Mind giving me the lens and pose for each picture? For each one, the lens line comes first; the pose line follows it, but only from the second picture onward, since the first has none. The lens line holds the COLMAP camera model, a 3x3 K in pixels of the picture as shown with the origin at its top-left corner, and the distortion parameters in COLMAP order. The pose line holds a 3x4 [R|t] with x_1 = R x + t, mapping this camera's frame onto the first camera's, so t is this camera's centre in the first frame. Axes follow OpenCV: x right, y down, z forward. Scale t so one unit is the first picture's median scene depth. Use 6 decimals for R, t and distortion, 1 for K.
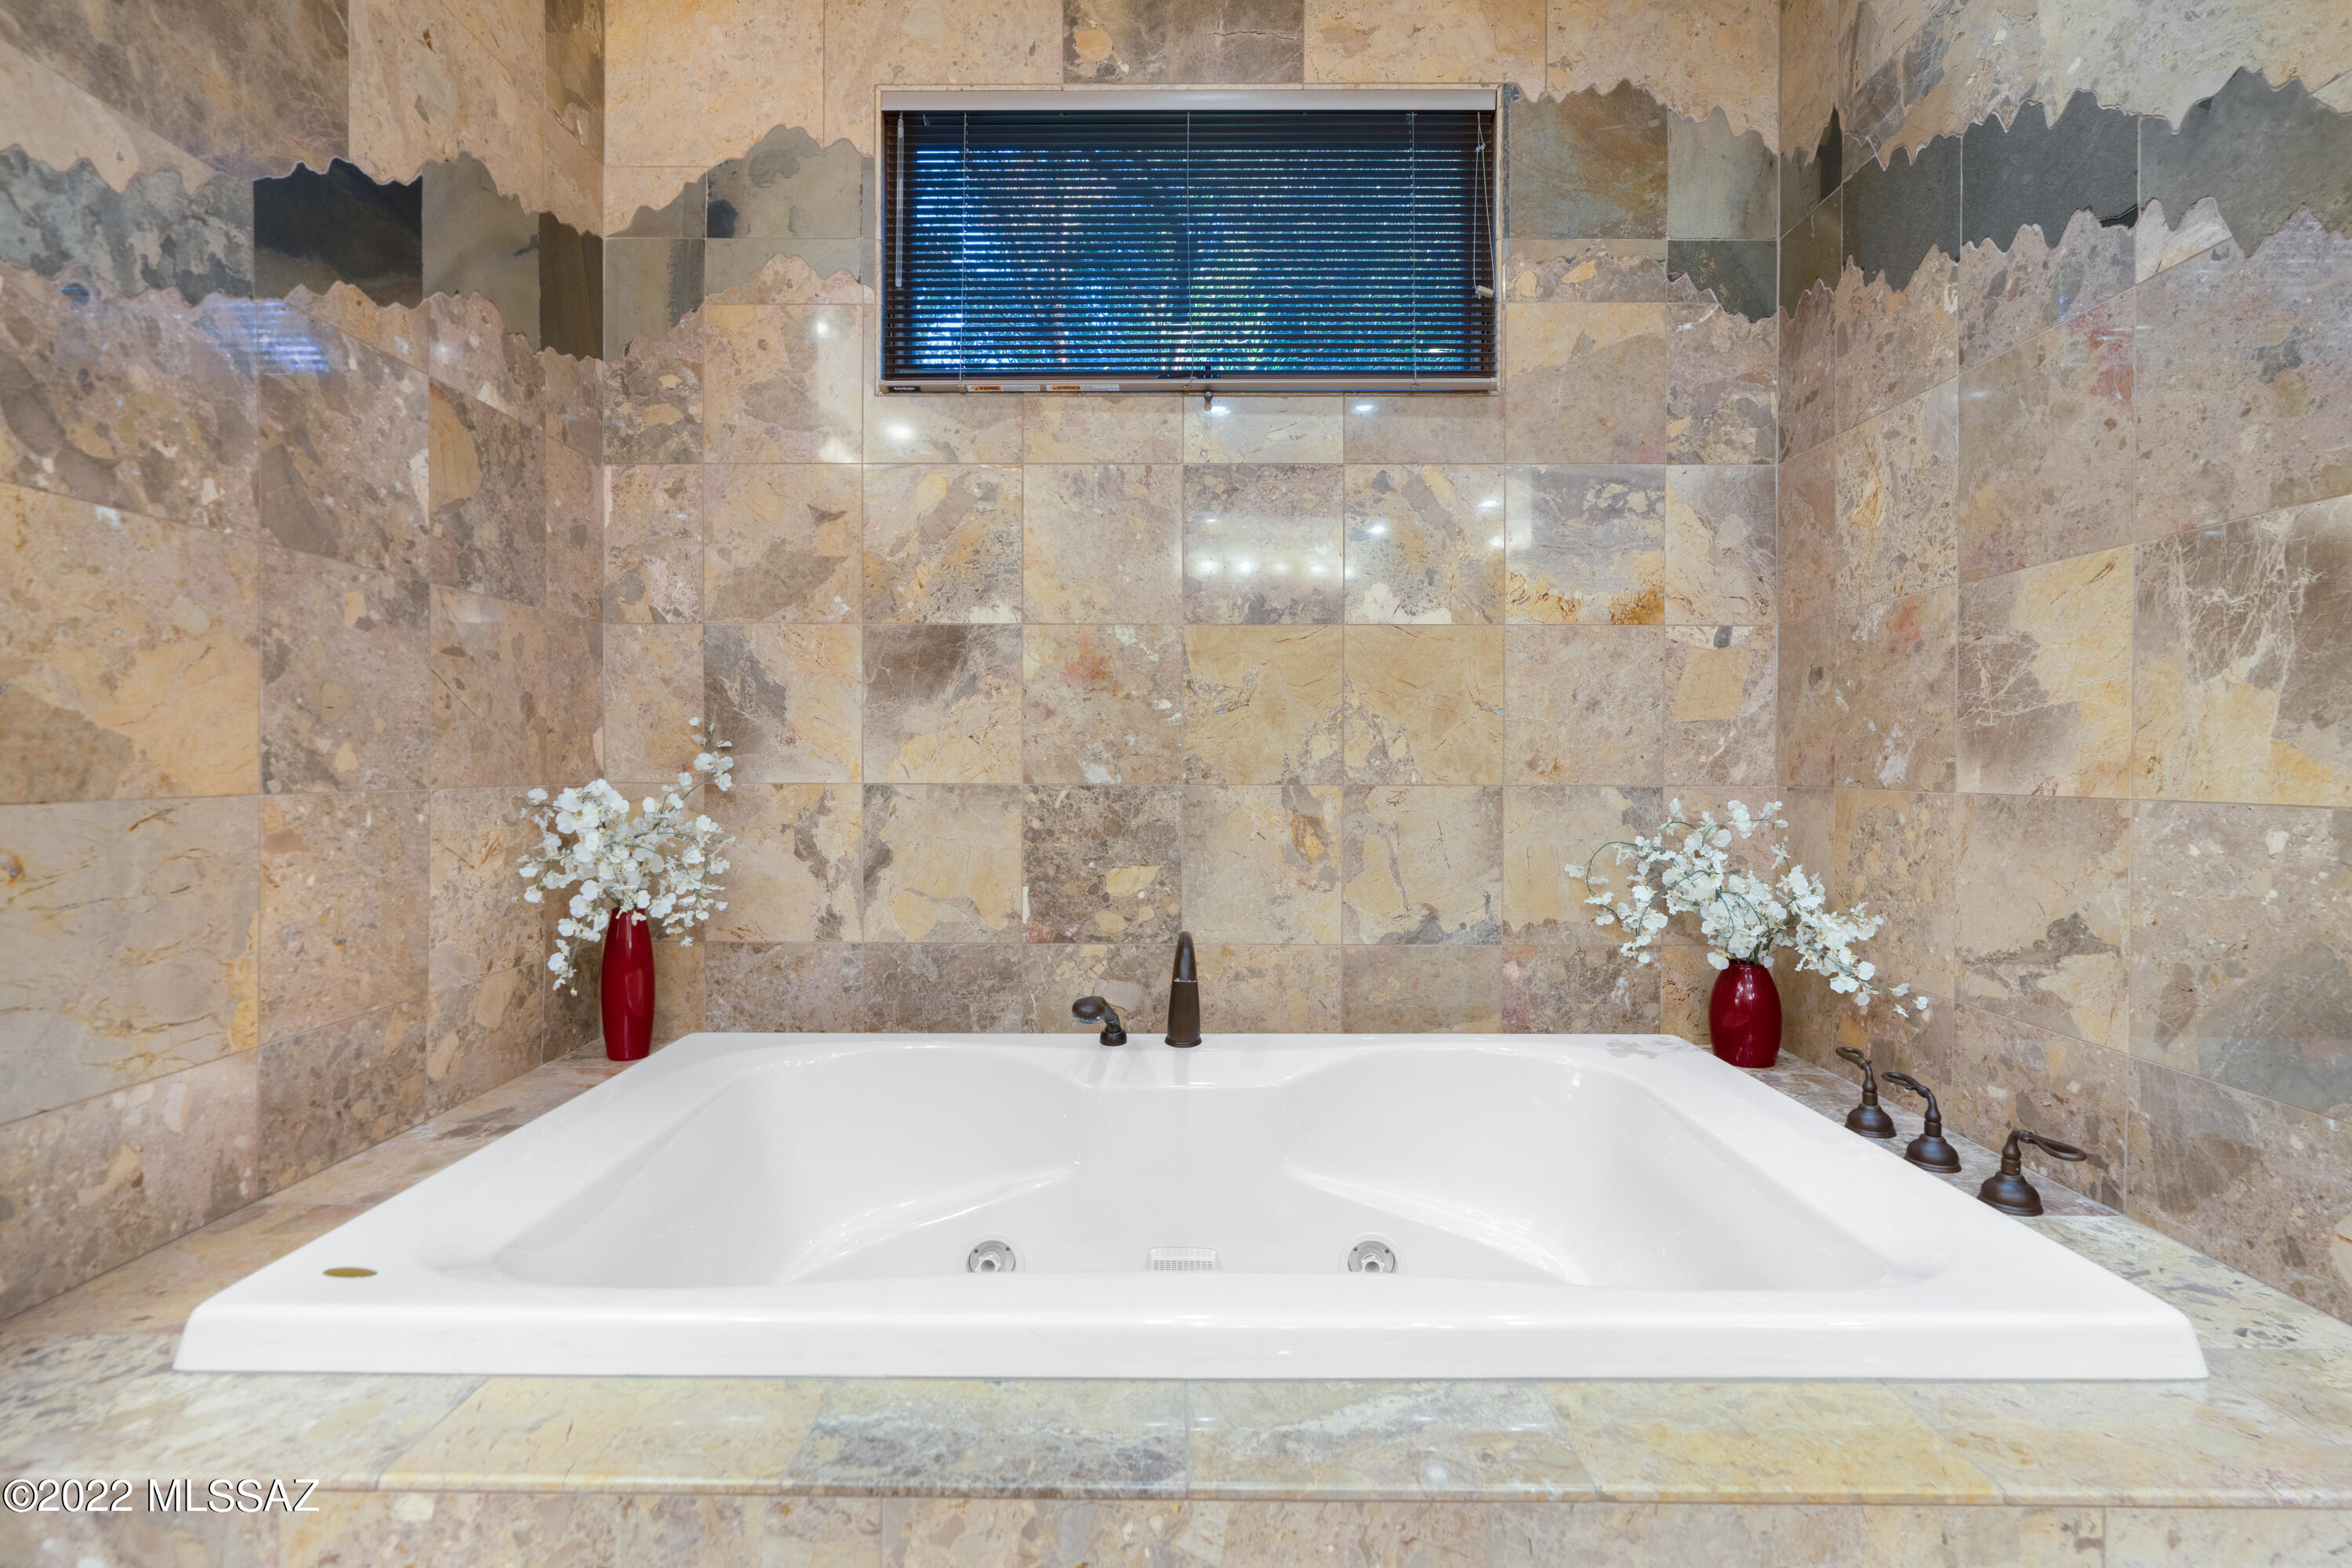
lens RADIAL K [[1130.3, 0, 1184.8], [0, 1130.3, 773.5], [0, 0, 1]] dist [-0.010029, 0.004641]
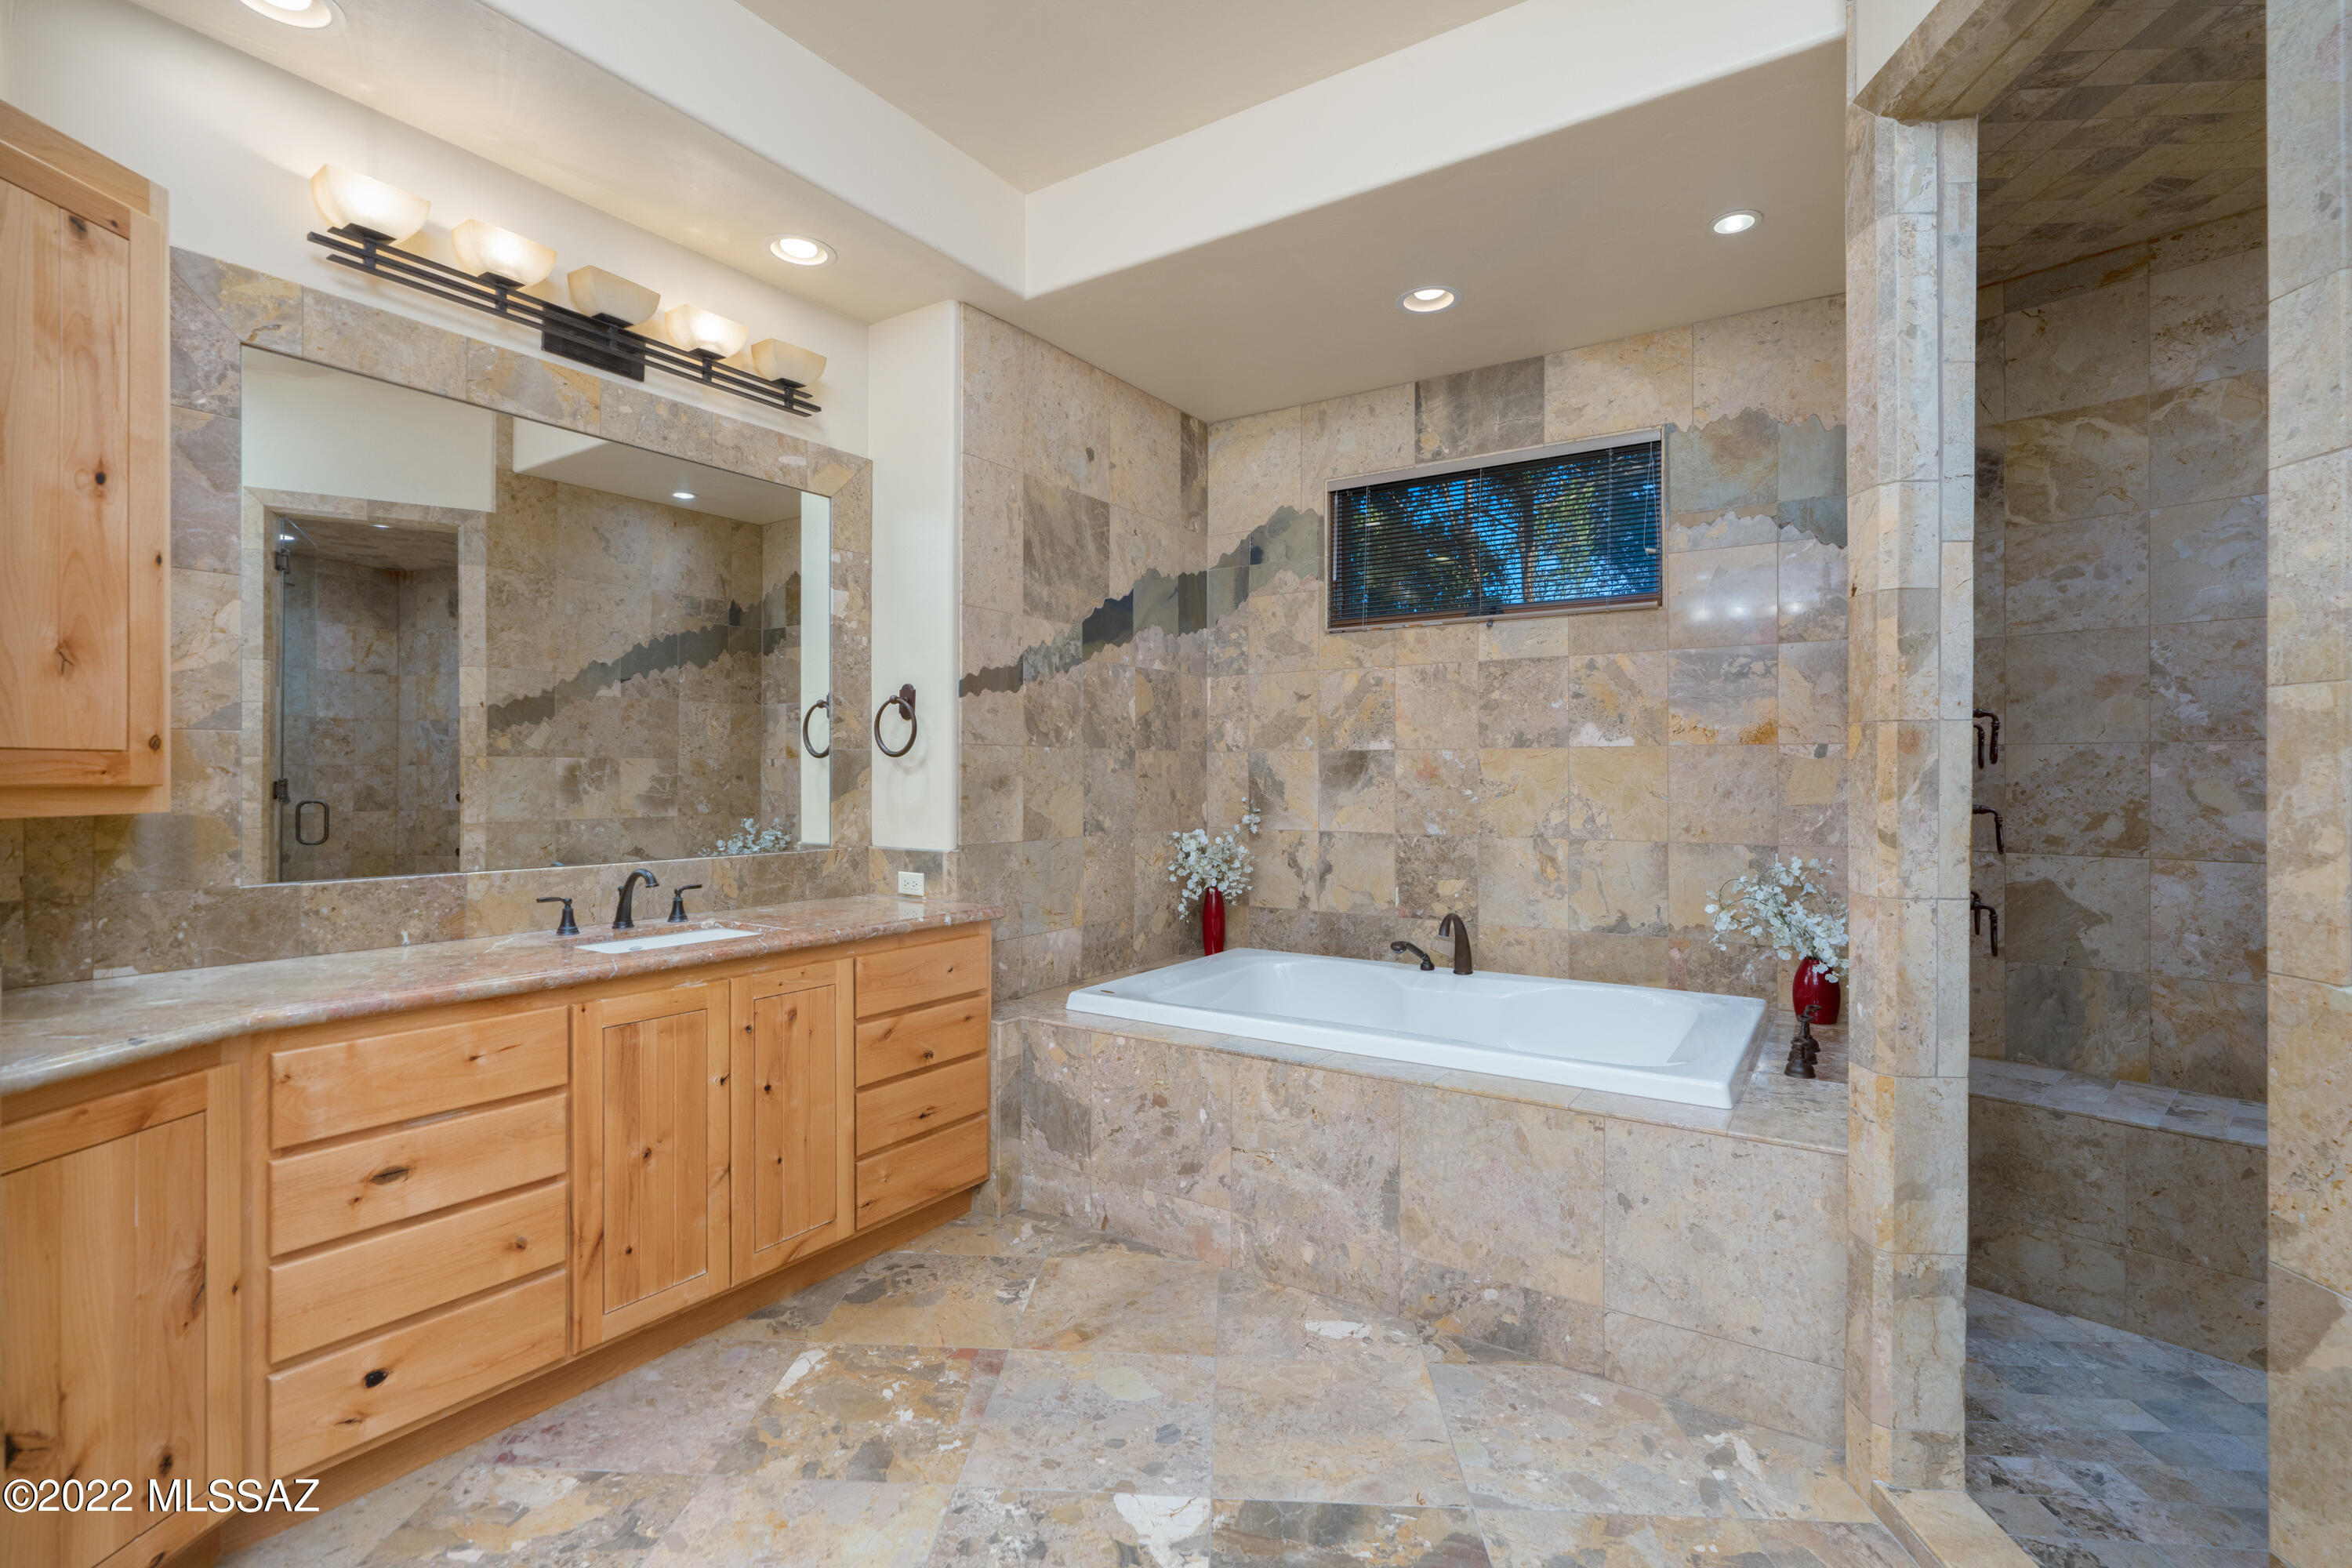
lens RADIAL K [[1083.3, 0, 1220.3], [0, 1083.3, 777.3], [0, 0, 1]] dist [-0.016143, 0.003339]
pose [[0.858627, 0.001096, -0.512599, 0.546645], [-0.005623, 0.999958, -0.007281, -0.071197], [0.512569, 0.009134, 0.858597, -0.730084]]
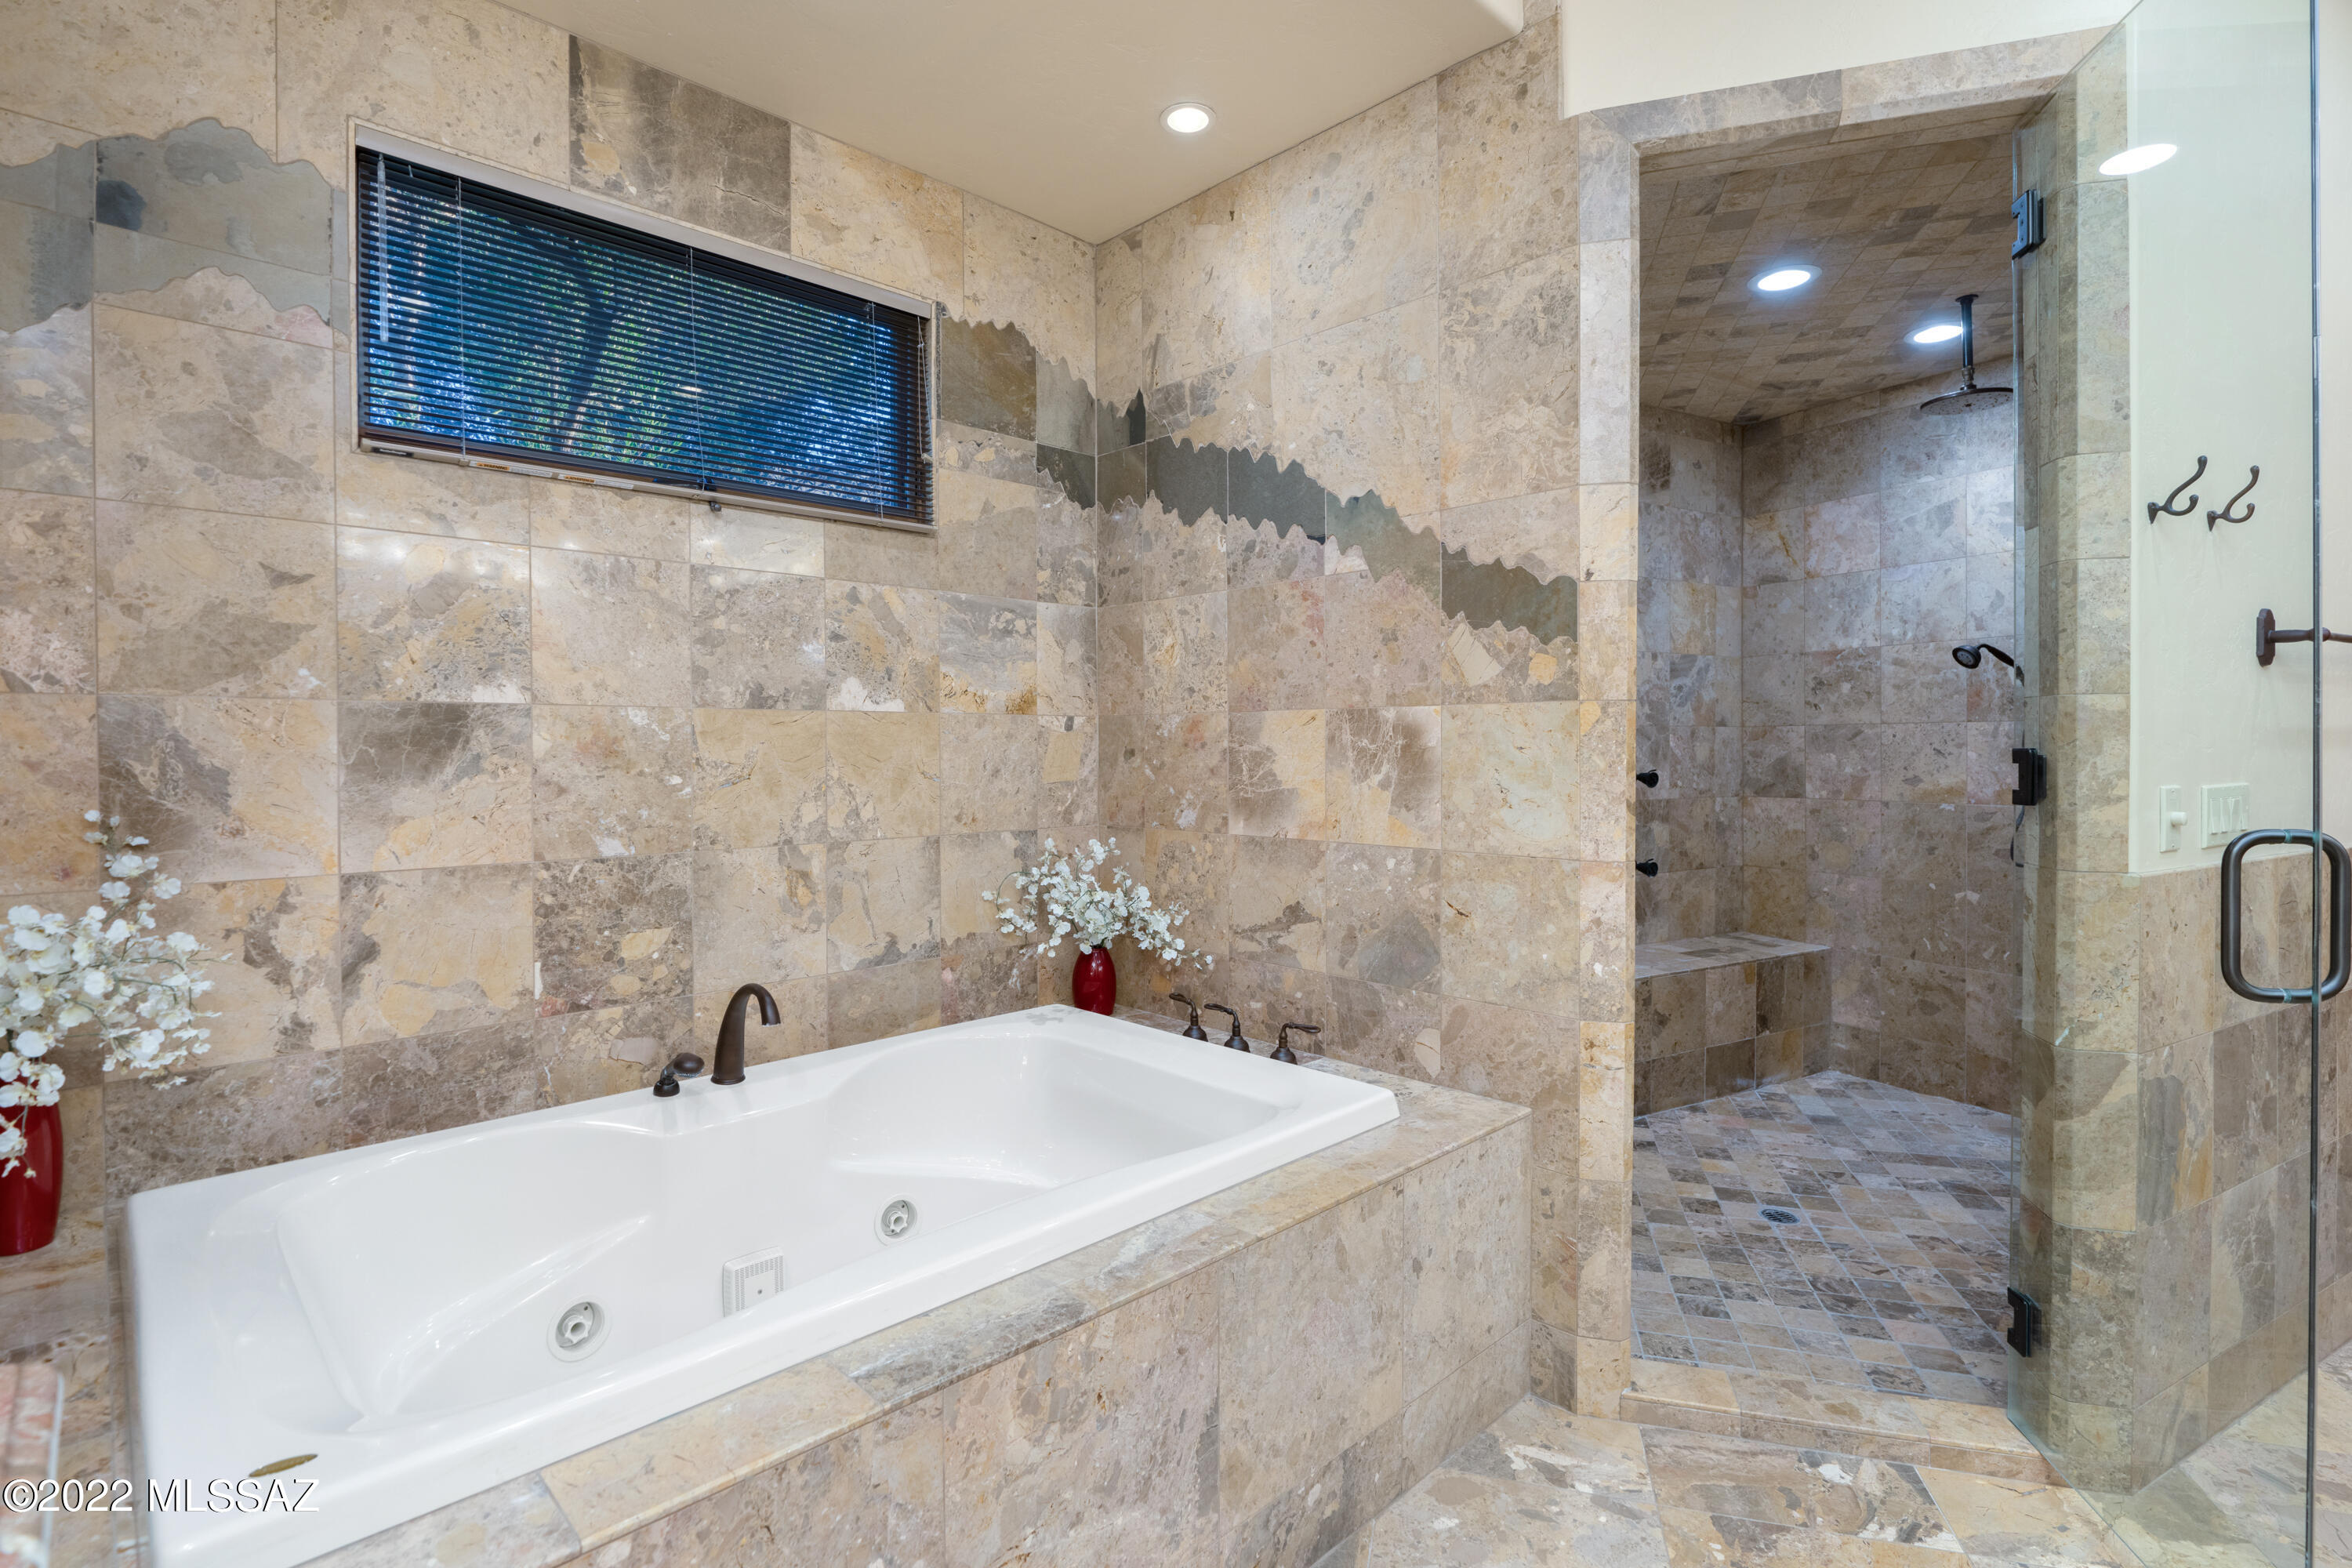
lens RADIAL K [[1083.3, 0, 1189.3], [0, 1083.3, 762.8], [0, 0, 1]] dist [-0.016143, 0.003339]
pose [[0.711896, -0.010443, 0.702207, -0.406666], [0.009744, 0.999940, 0.004993, -0.079582], [-0.702217, 0.003288, 0.711955, -0.104103]]
